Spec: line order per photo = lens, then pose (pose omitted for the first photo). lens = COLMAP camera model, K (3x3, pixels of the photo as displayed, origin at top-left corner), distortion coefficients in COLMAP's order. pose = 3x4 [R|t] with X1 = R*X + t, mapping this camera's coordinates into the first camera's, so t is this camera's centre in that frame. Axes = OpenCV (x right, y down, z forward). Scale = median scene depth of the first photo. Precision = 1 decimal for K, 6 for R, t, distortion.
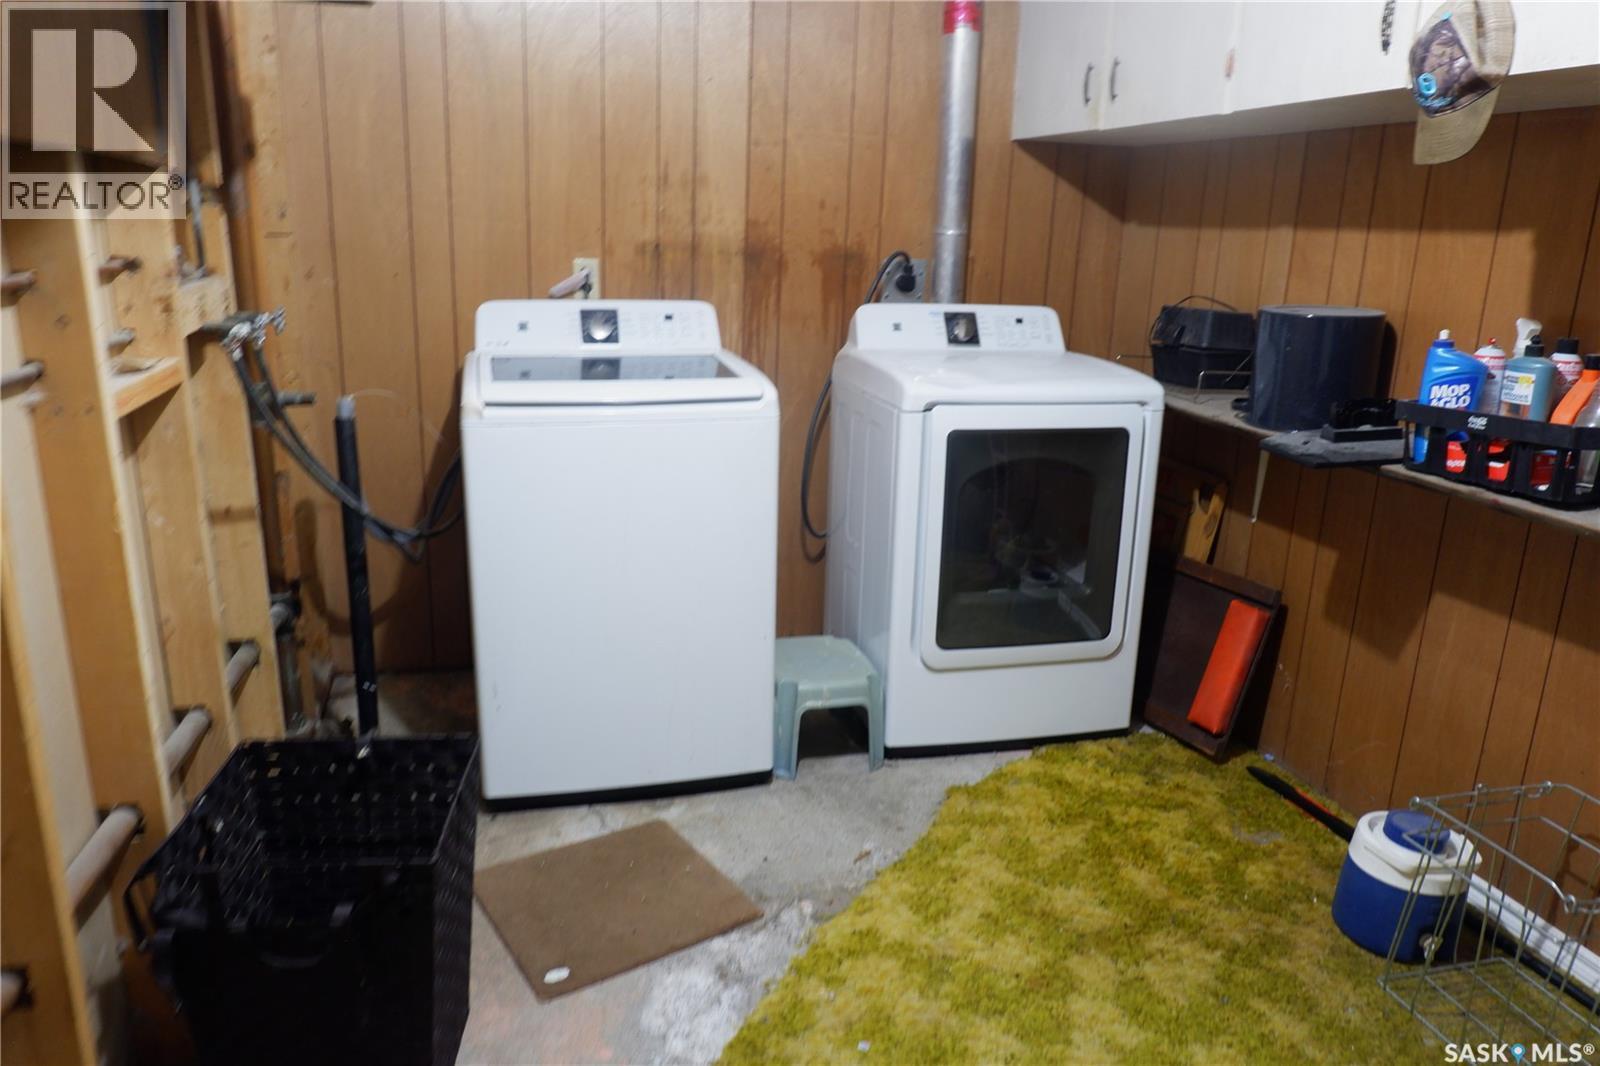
lens RADIAL K [[1127.0, 0, 800.0], [0, 1127.0, 533.0], [0, 0, 1]] dist [-0.048122, 0.032311]
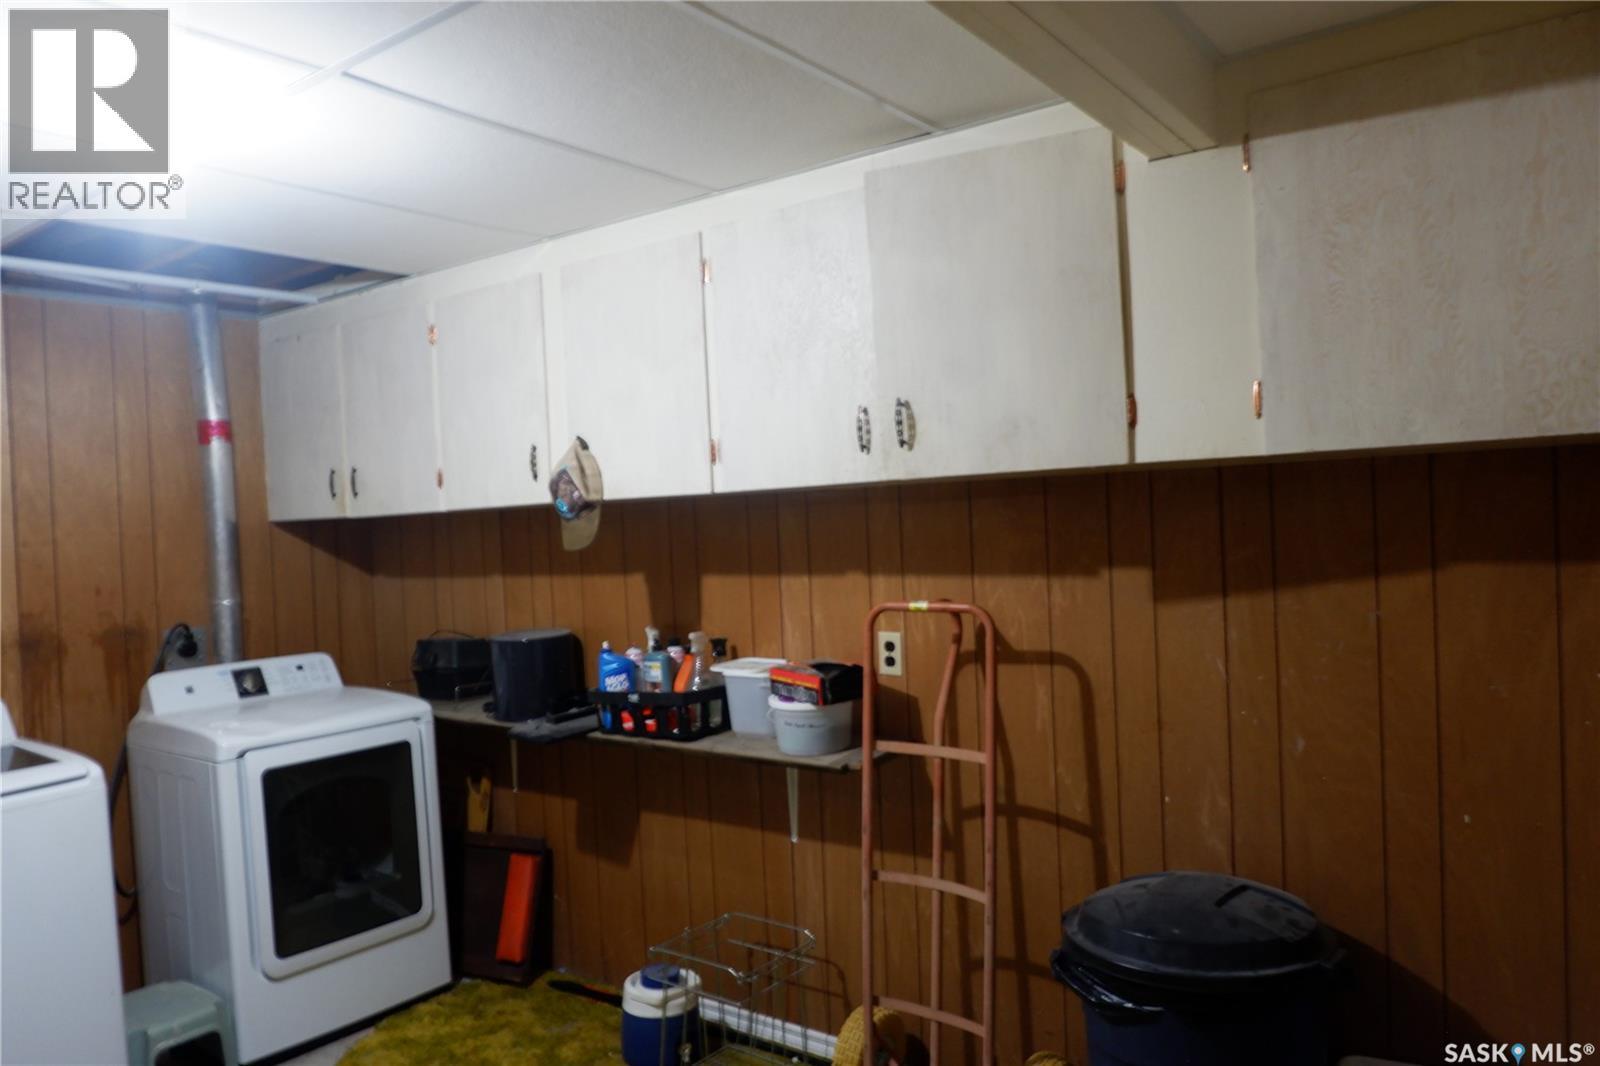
lens RADIAL K [[1127.0, 0, 800.0], [0, 1127.0, 533.0], [0, 0, 1]] dist [-0.048122, 0.032311]
pose [[0.789030, -0.079879, 0.609139, -0.115374], [0.233600, 0.956047, -0.177216, 0.011384], [-0.568210, 0.282124, 0.773010, -0.311580]]
